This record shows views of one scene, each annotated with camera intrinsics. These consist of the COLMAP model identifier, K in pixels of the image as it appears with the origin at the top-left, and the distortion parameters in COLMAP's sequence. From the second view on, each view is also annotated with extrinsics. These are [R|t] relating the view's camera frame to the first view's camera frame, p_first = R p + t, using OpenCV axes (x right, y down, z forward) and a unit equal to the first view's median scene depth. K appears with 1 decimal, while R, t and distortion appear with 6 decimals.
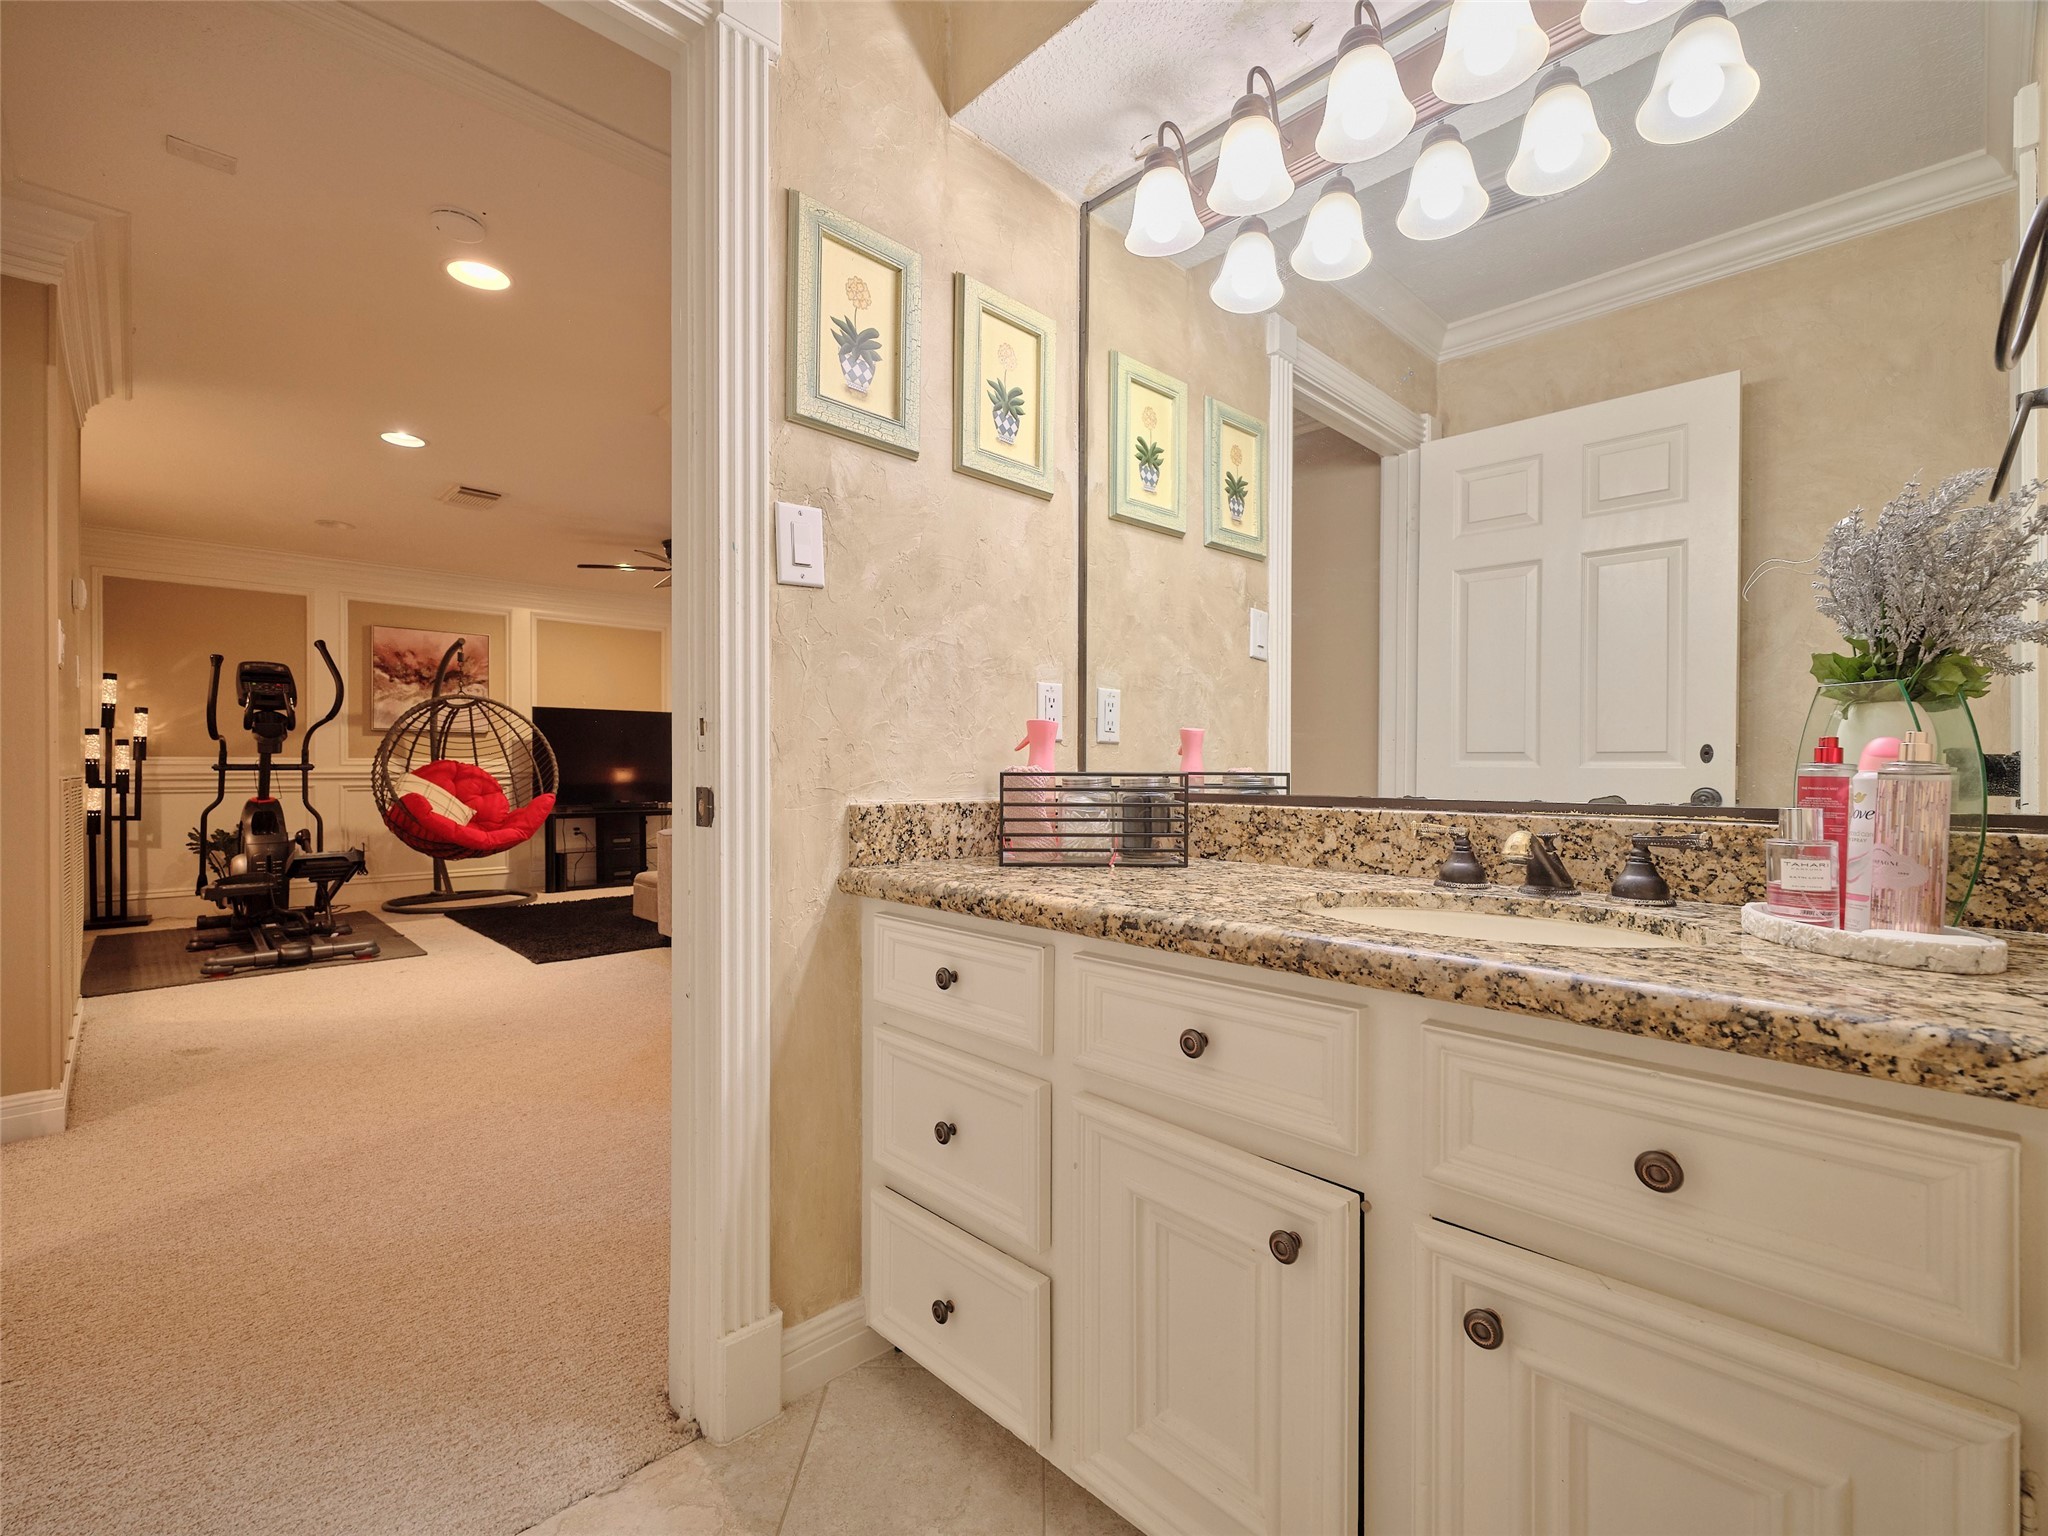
lens RADIAL K [[933.8, 0, 1017.8], [0, 933.8, 769.2], [0, 0, 1]] dist [-0.001735, 0.000529]
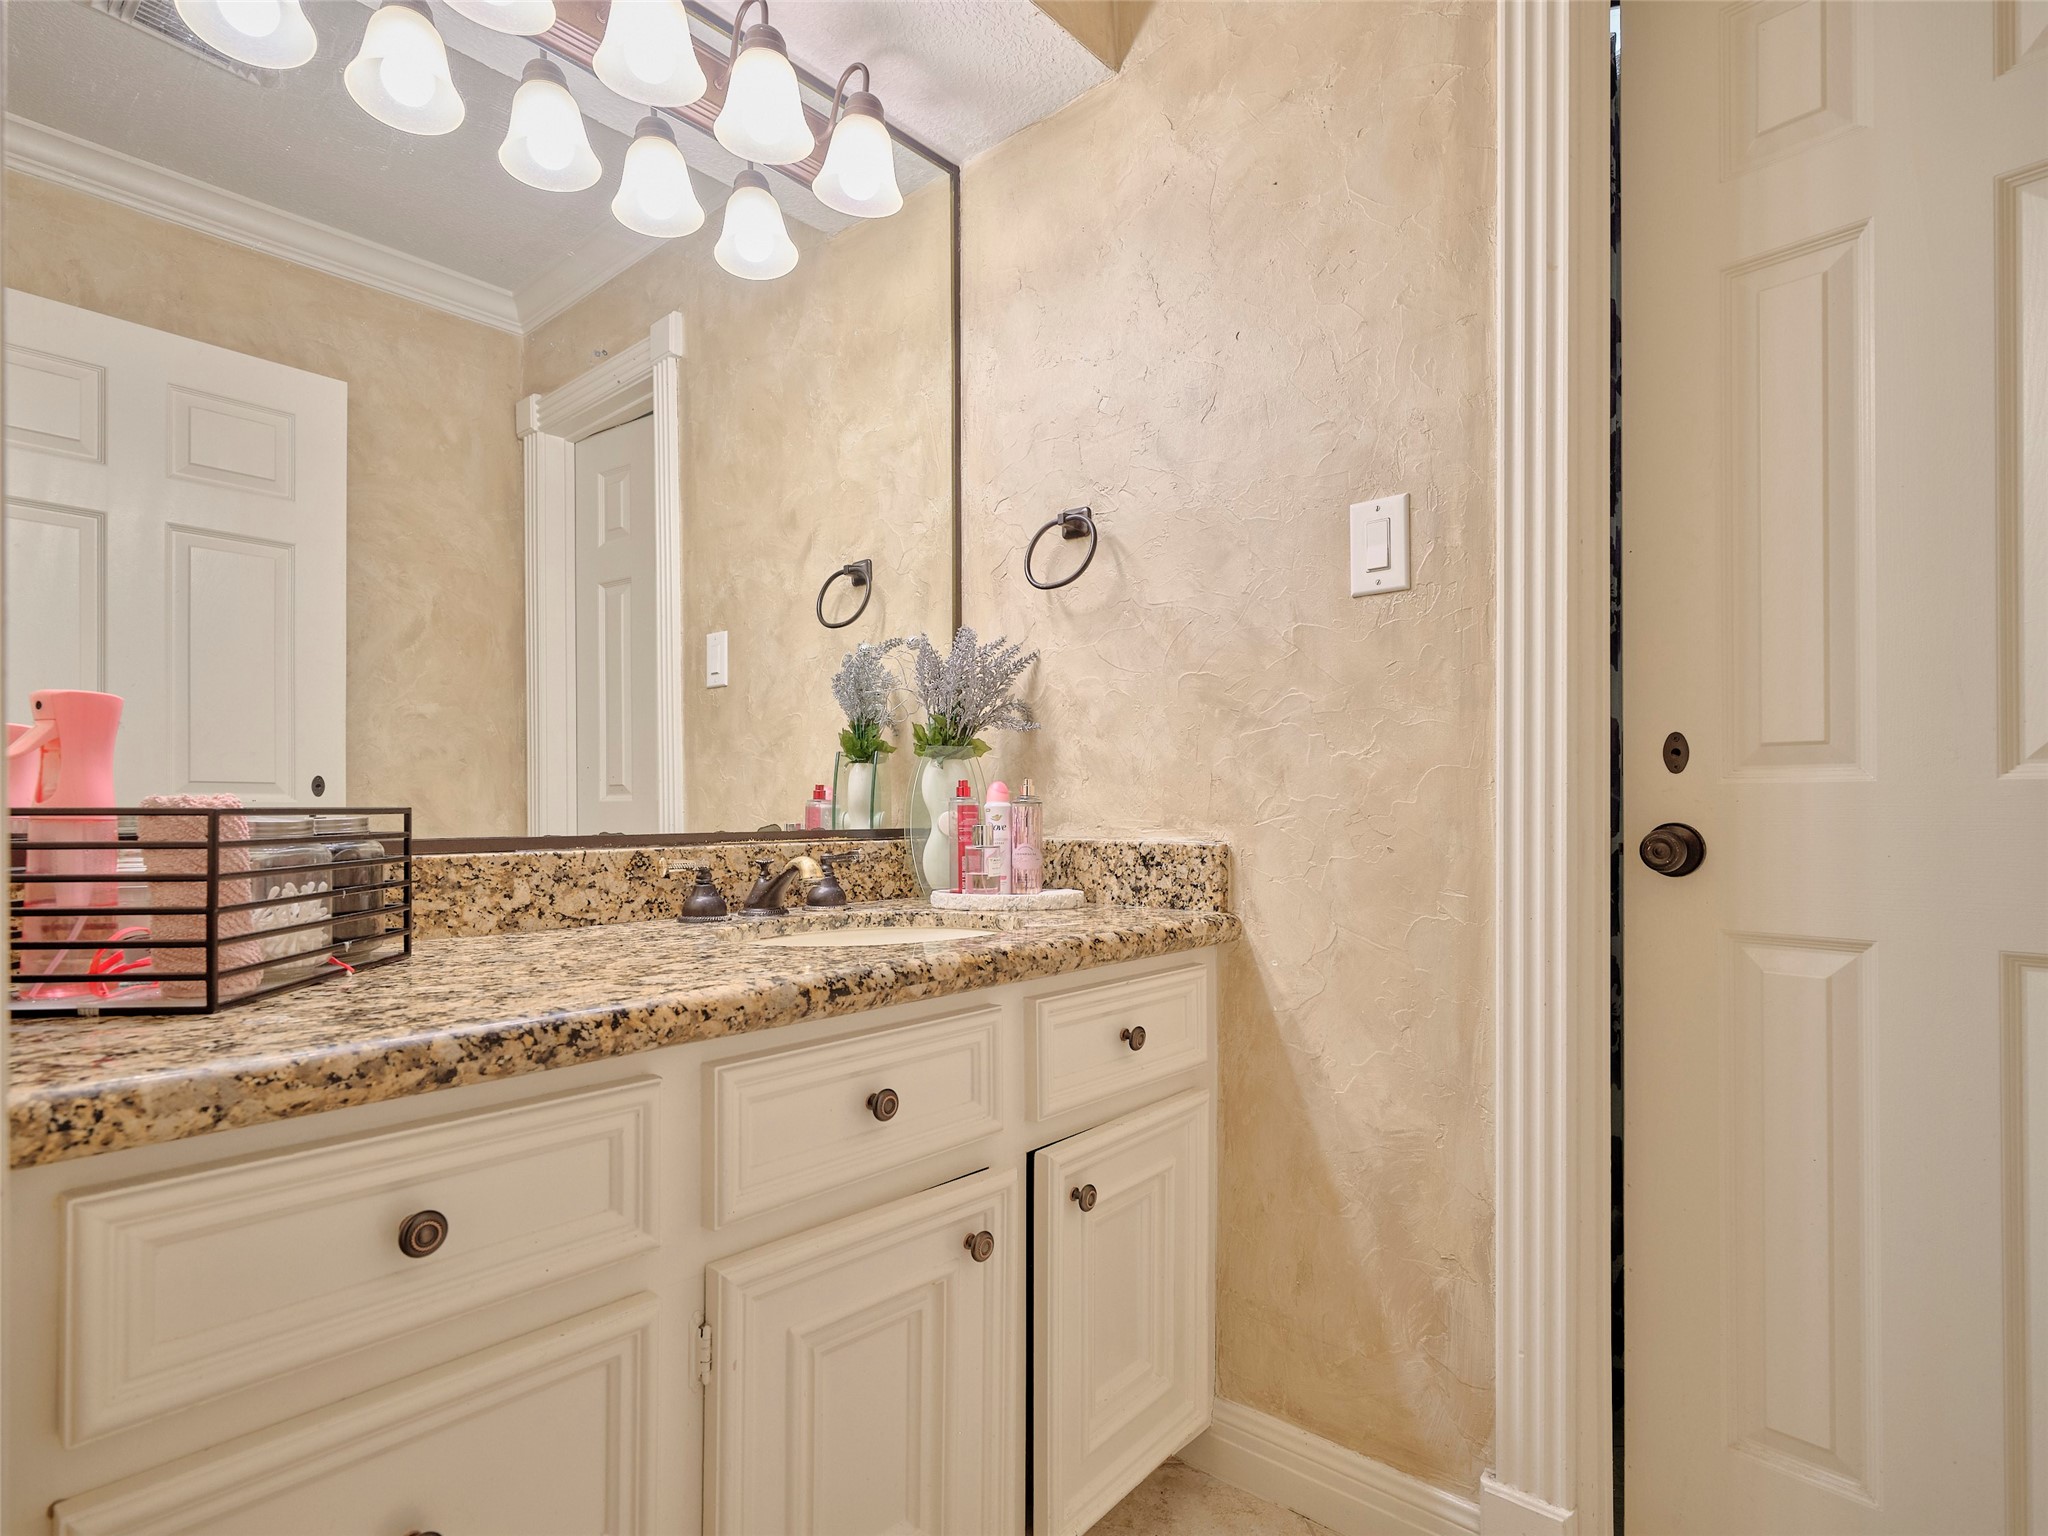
lens RADIAL K [[1071.9, 0, 1025.4], [0, 1071.9, 811.1], [0, 0, 1]] dist [0.001964, -0.000124]
pose [[-0.084595, -0.007205, 0.996389, -0.609539], [0.005266, 0.999957, 0.007678, 0.002927], [-0.996402, 0.005897, -0.084553, 0.681716]]
